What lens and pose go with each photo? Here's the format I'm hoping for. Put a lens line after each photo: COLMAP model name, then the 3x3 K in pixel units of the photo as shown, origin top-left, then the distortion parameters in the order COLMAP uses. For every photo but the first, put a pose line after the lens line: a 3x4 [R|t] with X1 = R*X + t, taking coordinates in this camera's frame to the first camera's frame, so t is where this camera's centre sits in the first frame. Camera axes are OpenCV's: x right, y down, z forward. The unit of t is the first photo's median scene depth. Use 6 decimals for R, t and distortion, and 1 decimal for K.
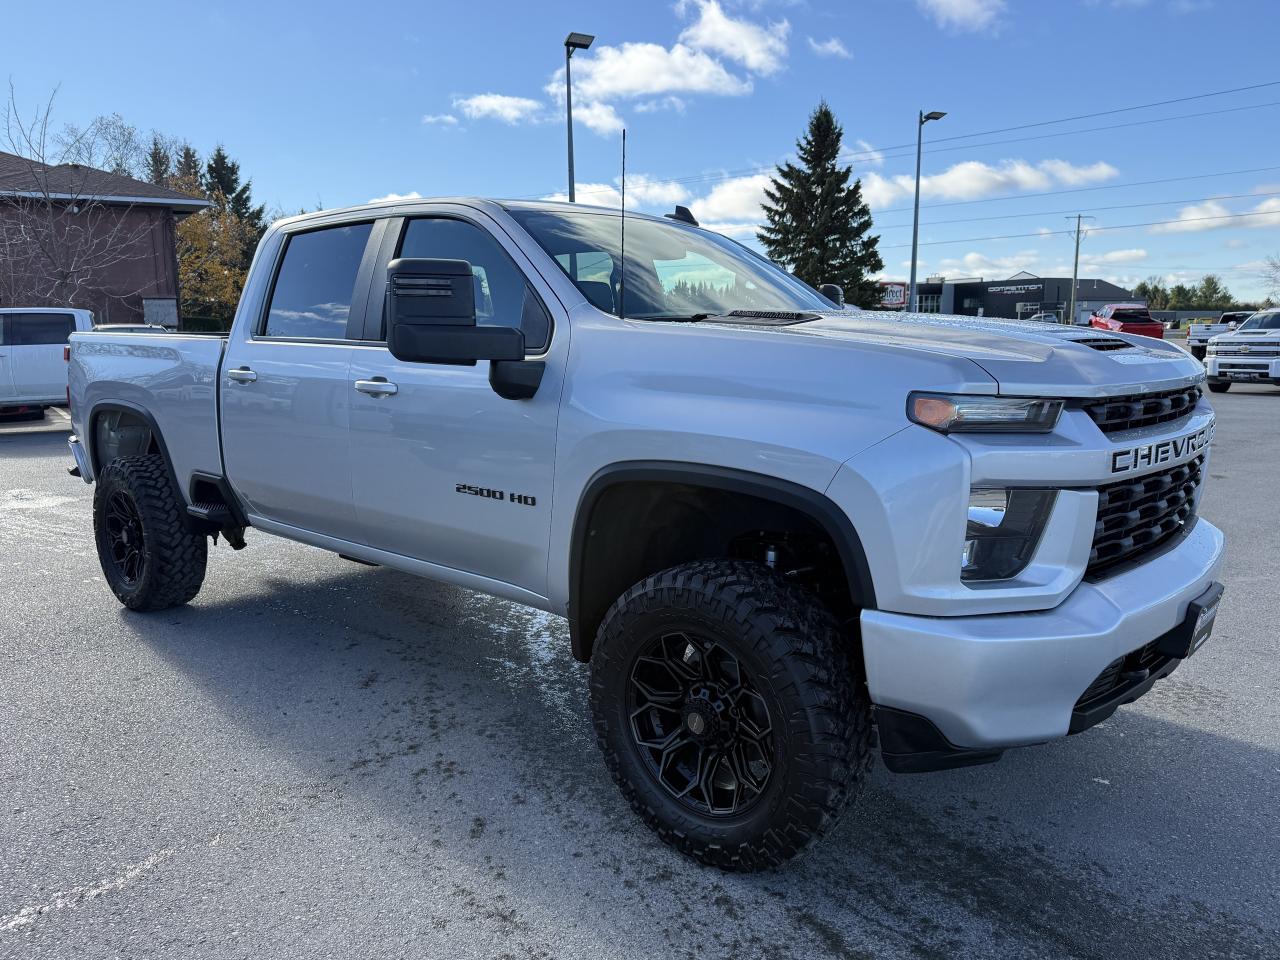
lens RADIAL K [[929.9, 0, 607.9], [0, 929.9, 510.0], [0, 0, 1]] dist [0.052925, -0.140091]
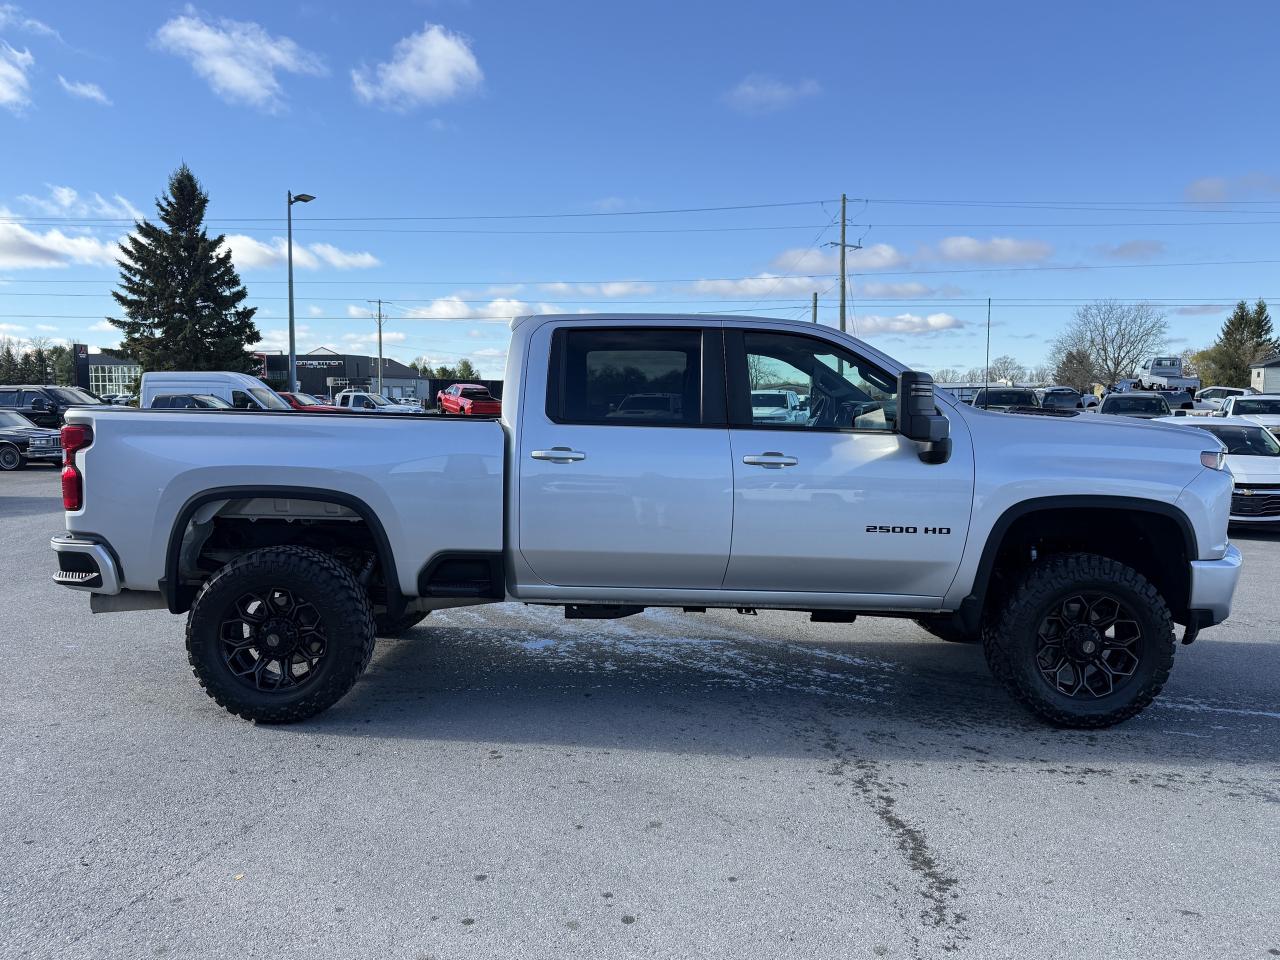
lens RADIAL K [[941.3, 0, 640.0], [0, 941.3, 480.0], [0, 0, 1]] dist [0.064312, -0.097102]
pose [[0.745647, -0.030162, 0.665658, -0.079955], [0.101764, 0.992411, -0.069024, -0.001966], [-0.658524, 0.119207, 0.743058, 0.009061]]
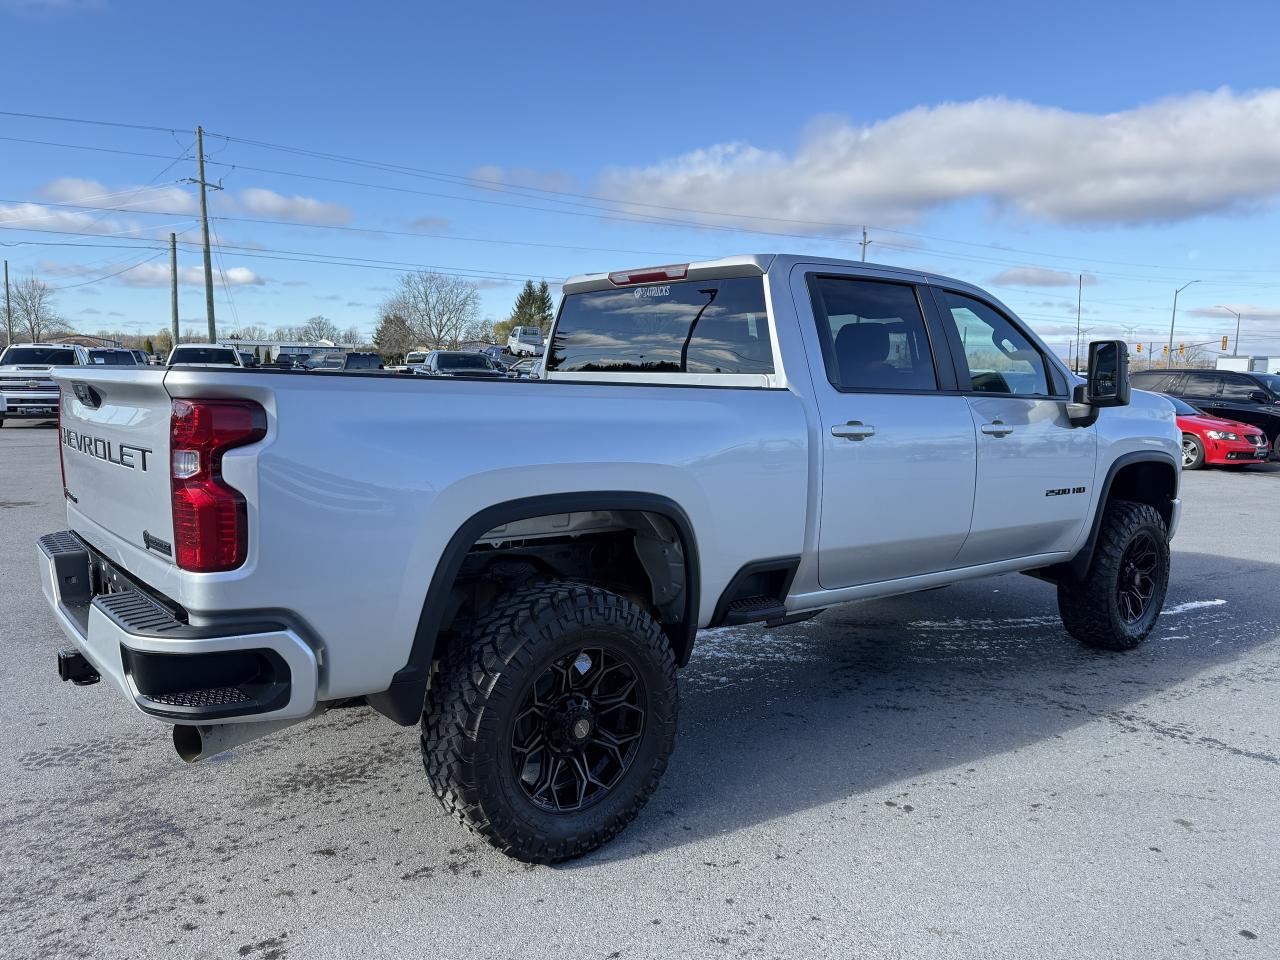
lens RADIAL K [[941.3, 0, 640.0], [0, 941.3, 480.0], [0, 0, 1]] dist [0.064312, -0.097102]
pose [[0.141027, -0.089186, 0.985980, -0.099769], [0.156937, 0.985355, 0.066682, -0.014126], [-0.977488, 0.145333, 0.152958, 0.080756]]
